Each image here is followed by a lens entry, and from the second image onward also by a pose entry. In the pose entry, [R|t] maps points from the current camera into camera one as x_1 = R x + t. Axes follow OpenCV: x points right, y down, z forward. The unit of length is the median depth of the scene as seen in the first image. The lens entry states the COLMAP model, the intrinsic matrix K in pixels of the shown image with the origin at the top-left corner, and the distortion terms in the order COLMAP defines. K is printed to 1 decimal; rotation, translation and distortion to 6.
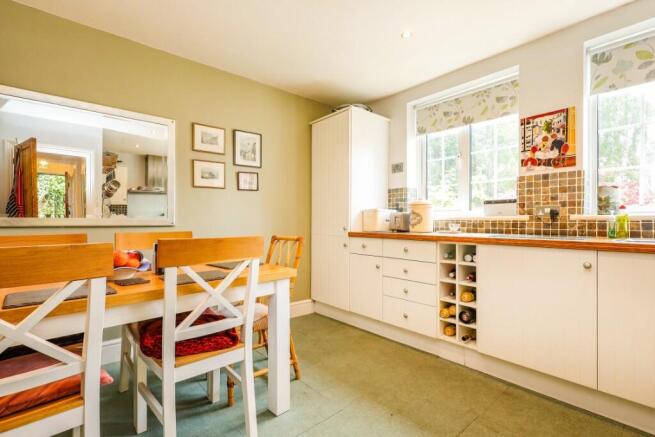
lens RADIAL K [[311.6, 0, 328.5], [0, 311.6, 220.0], [0, 0, 1]] dist [-0.003170, 0.001341]
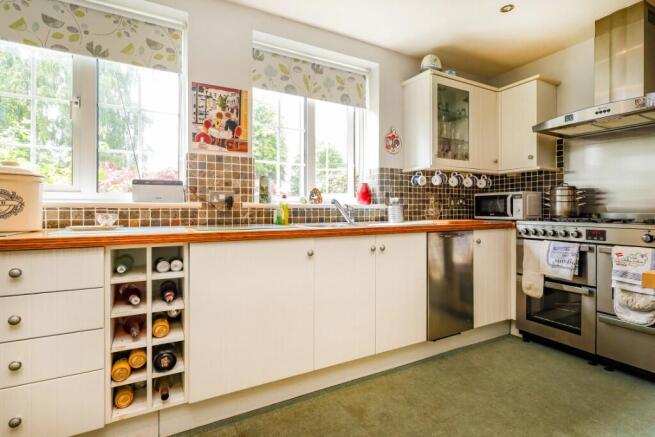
lens RADIAL K [[311.6, 0, 324.6], [0, 311.6, 210.6], [0, 0, 1]] dist [-0.003170, 0.001341]
pose [[0.200948, -0.005181, 0.979588, -0.107191], [-0.003641, 0.999975, 0.006036, 0.001506], [-0.979595, -0.004779, 0.200924, 0.531056]]
